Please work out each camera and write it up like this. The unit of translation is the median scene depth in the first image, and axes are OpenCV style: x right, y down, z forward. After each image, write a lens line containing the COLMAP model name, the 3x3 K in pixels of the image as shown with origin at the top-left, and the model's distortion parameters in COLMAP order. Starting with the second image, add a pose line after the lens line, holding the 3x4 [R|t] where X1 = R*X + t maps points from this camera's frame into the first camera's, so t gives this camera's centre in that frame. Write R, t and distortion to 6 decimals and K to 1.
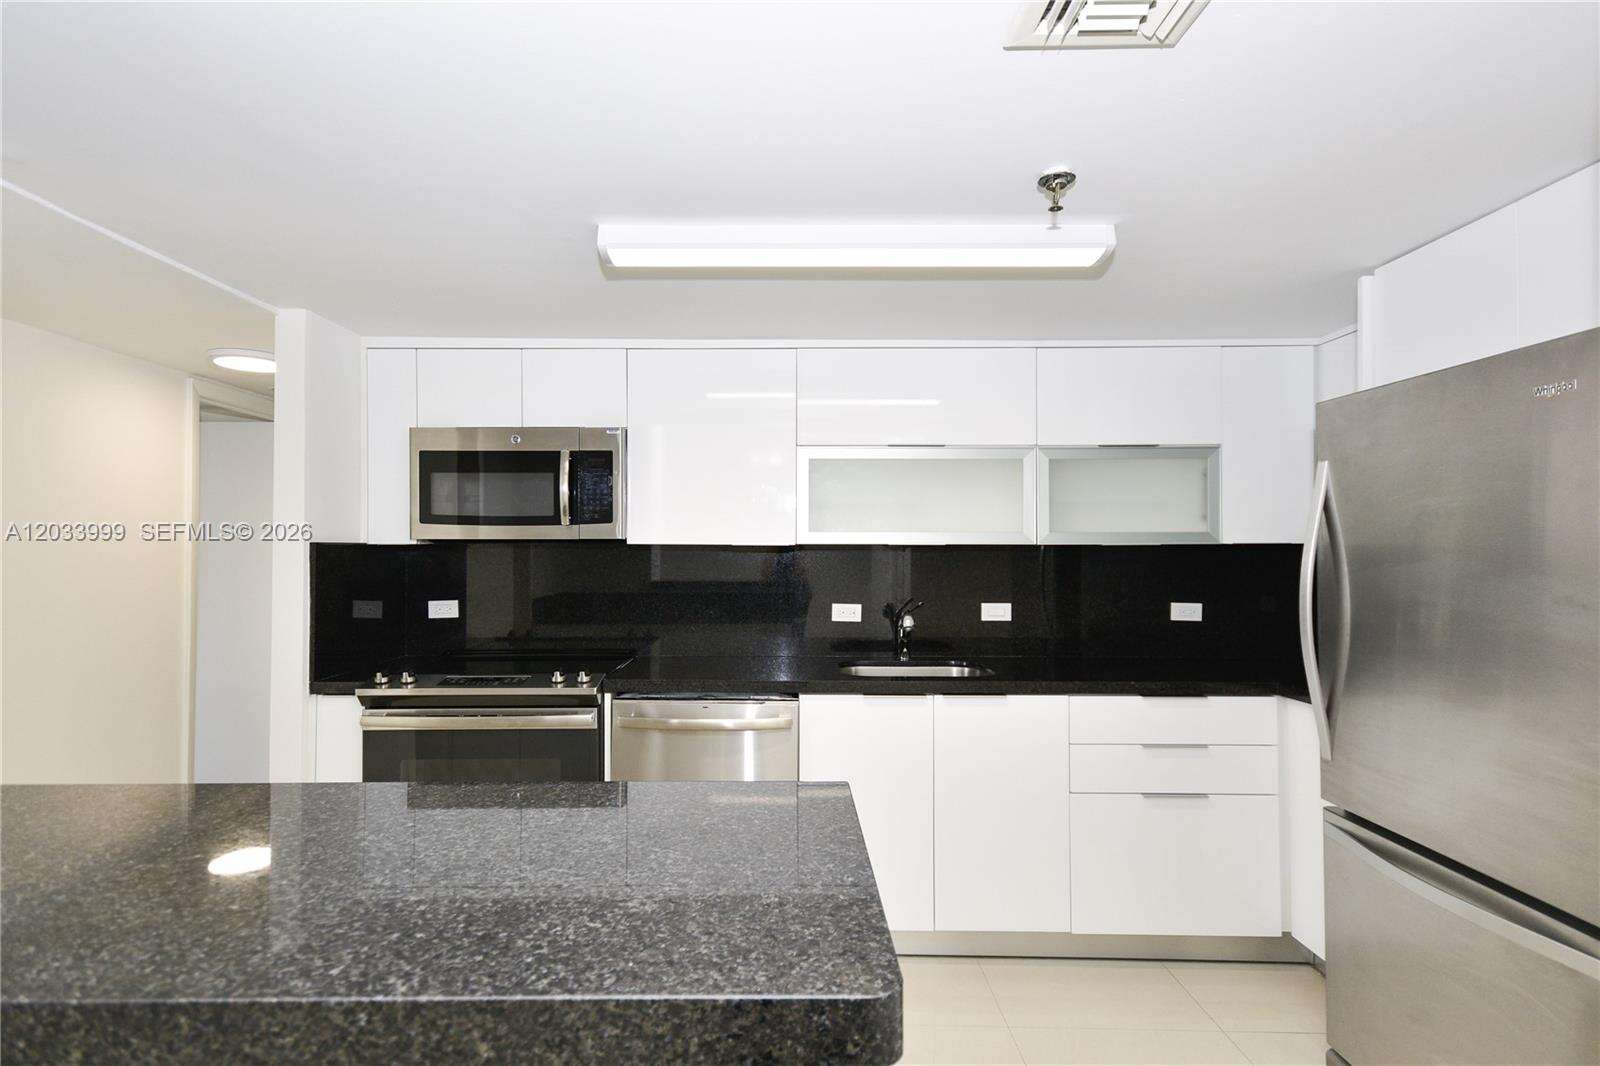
lens RADIAL K [[790.4, 0, 766.4], [0, 790.4, 538.6], [0, 0, 1]] dist [0.002784, 0.000308]
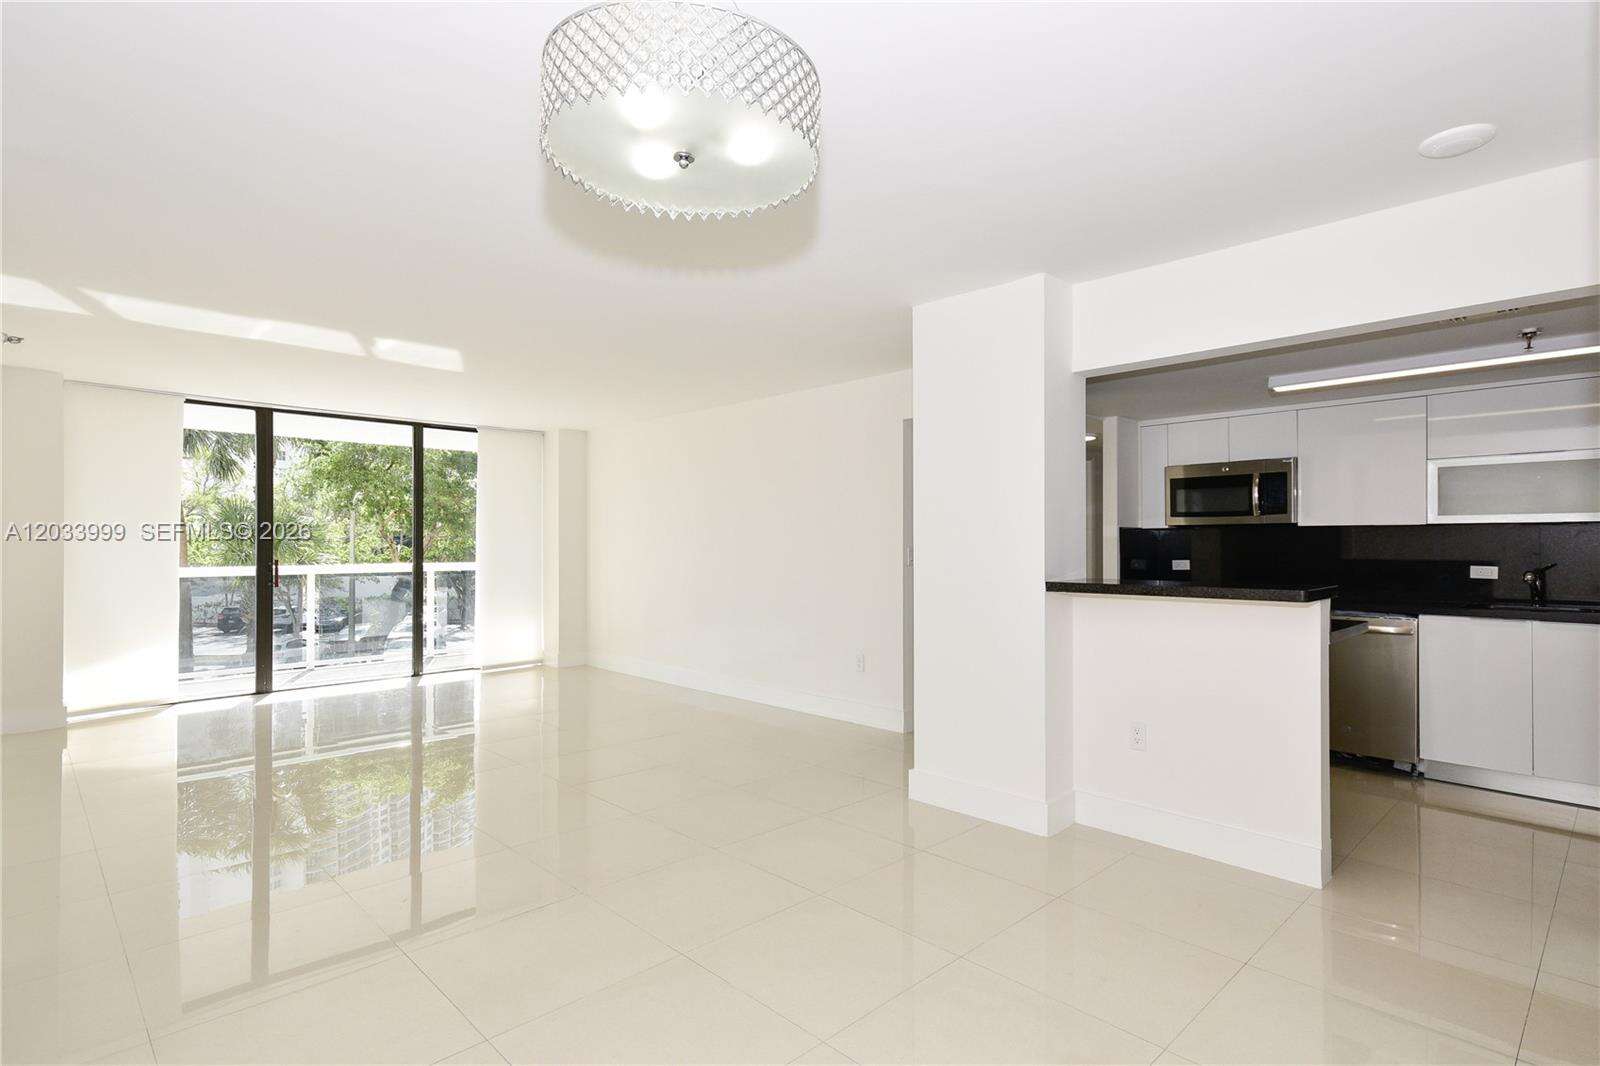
lens RADIAL K [[790.4, 0, 766.4], [0, 790.4, 538.6], [0, 0, 1]] dist [0.002784, 0.000308]
pose [[0.681050, -0.008819, -0.732183, 0.289641], [0.013511, 0.999909, 0.000525, 0.017741], [0.732112, -0.010250, 0.681107, -0.988480]]
